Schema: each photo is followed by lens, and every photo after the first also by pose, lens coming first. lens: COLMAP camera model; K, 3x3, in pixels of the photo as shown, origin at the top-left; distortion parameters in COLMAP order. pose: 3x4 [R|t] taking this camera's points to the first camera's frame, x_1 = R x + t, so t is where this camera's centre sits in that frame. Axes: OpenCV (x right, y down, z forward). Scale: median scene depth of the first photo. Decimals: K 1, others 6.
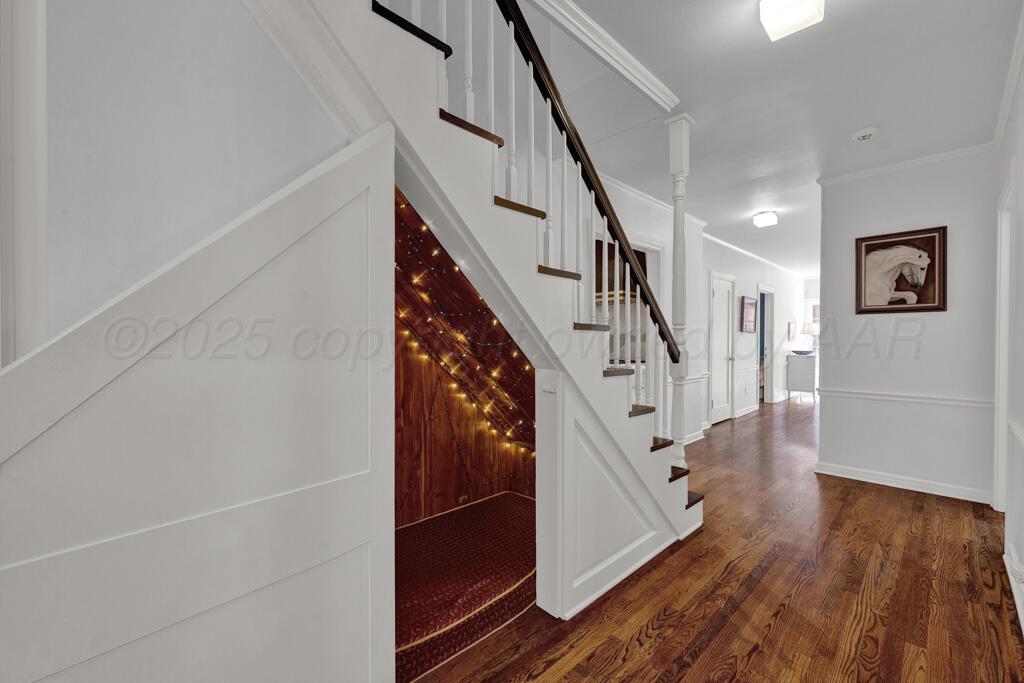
lens RADIAL K [[420.5, 0, 508.9], [0, 420.5, 343.2], [0, 0, 1]] dist [0.002680, 0.000399]
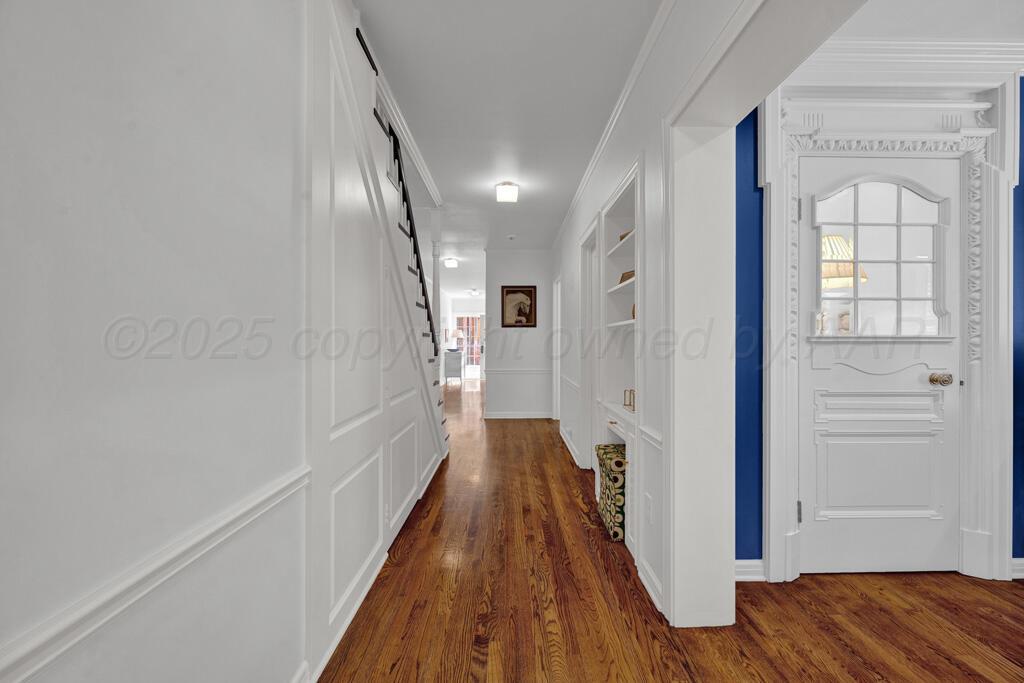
lens RADIAL K [[416.3, 0, 513.5], [0, 416.3, 341.6], [0, 0, 1]] dist [-0.000241, 0.000000]
pose [[0.678195, -0.001516, 0.734880, -0.492451], [0.008096, 0.999953, -0.005408, 0.003132], [-0.734837, 0.009617, 0.678175, -0.270956]]
